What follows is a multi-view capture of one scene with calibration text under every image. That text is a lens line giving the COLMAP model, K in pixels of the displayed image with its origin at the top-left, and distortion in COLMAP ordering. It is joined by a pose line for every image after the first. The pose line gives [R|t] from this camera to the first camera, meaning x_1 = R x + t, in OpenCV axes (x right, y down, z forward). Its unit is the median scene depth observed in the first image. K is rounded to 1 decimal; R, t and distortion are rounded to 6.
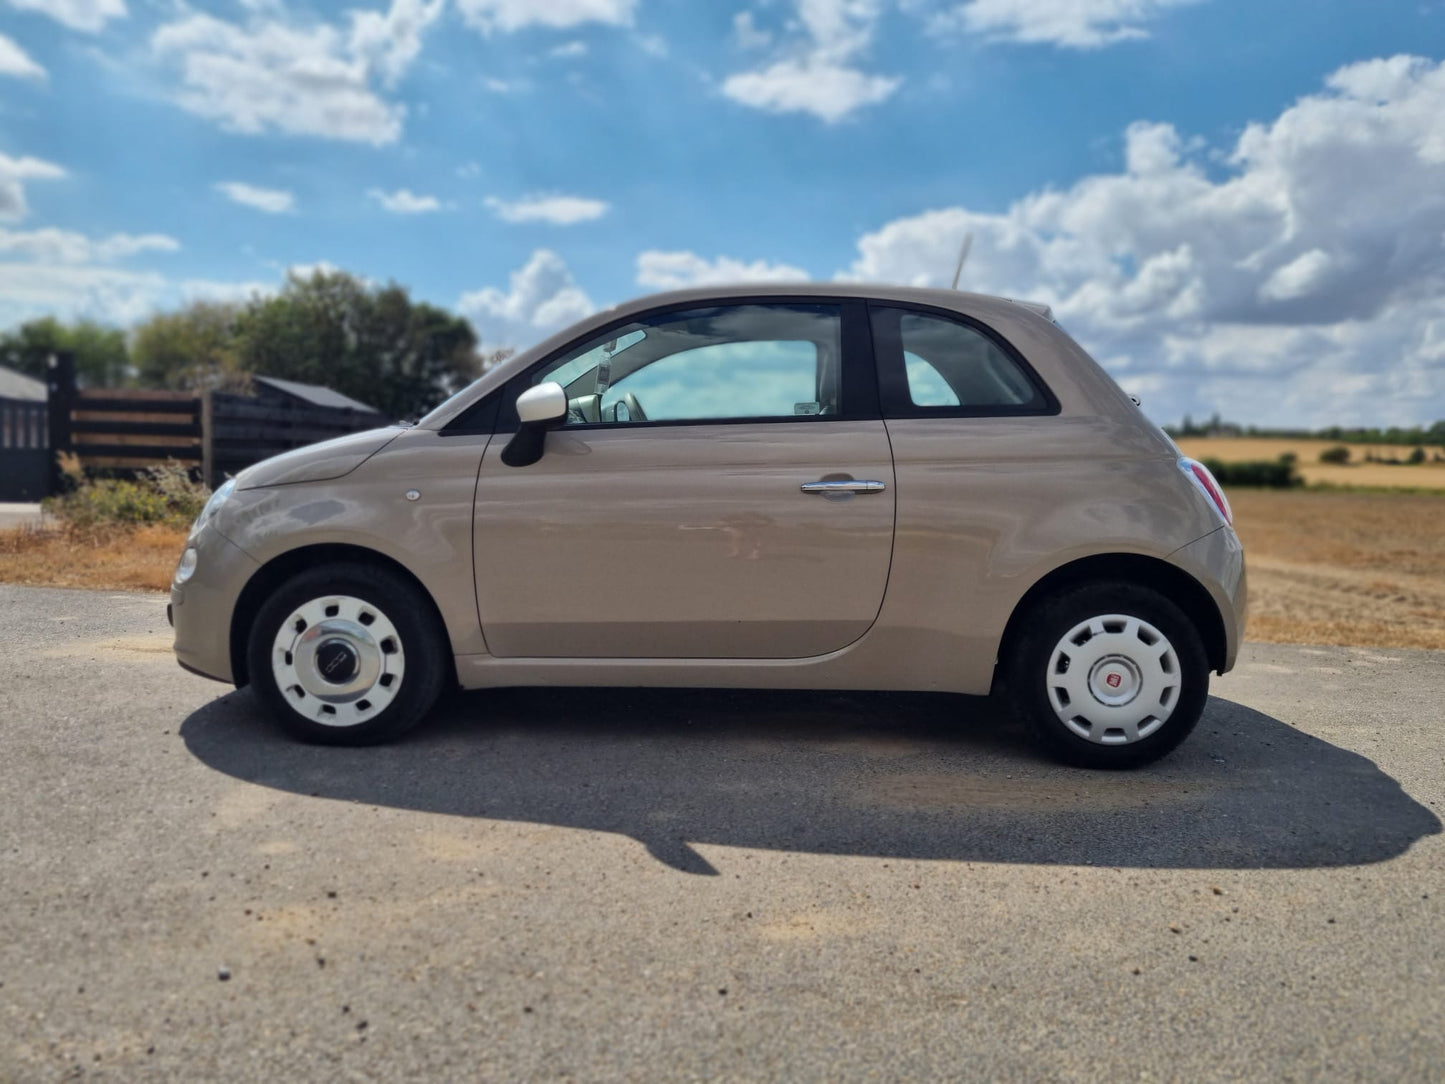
lens RADIAL K [[1099.6, 0, 743.7], [0, 1099.6, 526.3], [0, 0, 1]] dist [0.059168, -0.053521]
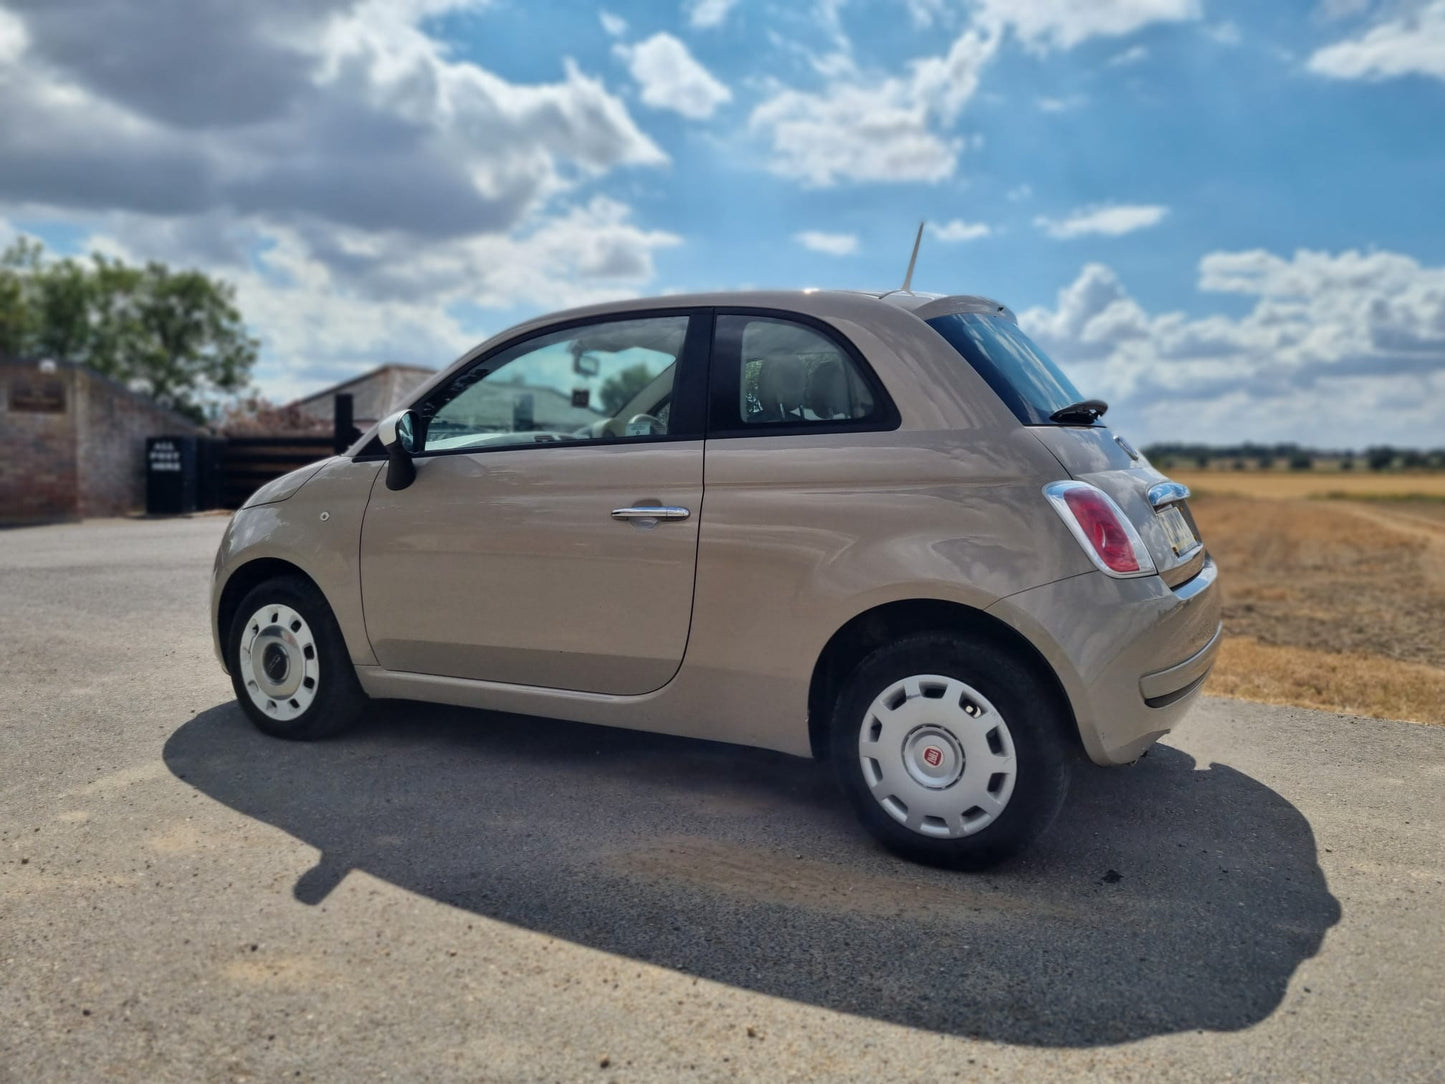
lens RADIAL K [[1099.6, 0, 743.7], [0, 1099.6, 526.3], [0, 0, 1]] dist [0.059168, -0.053521]
pose [[0.884573, 0.017181, -0.466086, 0.581171], [-0.025418, 0.999612, -0.011391, -0.016036], [0.465710, 0.021923, 0.884666, 0.218047]]
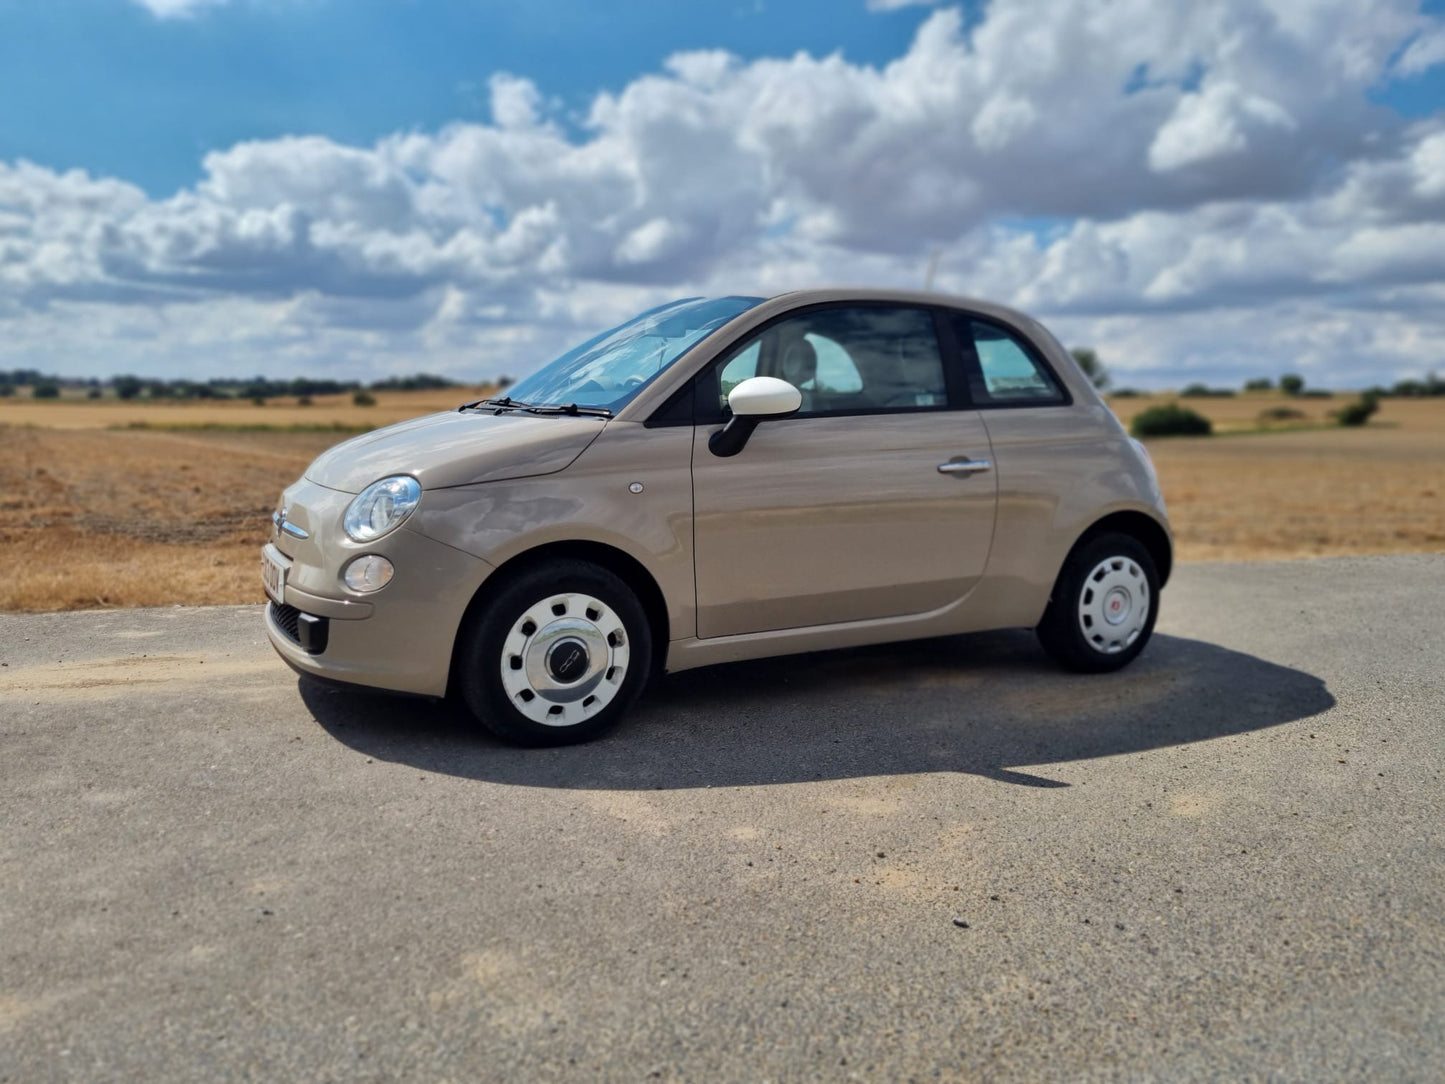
lens RADIAL K [[1094.1, 0, 731.2], [0, 1094.1, 545.4], [0, 0, 1]] dist [0.067232, -0.051889]
pose [[0.860284, -0.066203, 0.505499, -0.728776], [0.033423, 0.996723, 0.073657, -0.046635], [-0.508719, -0.046471, 0.859678, 0.095064]]
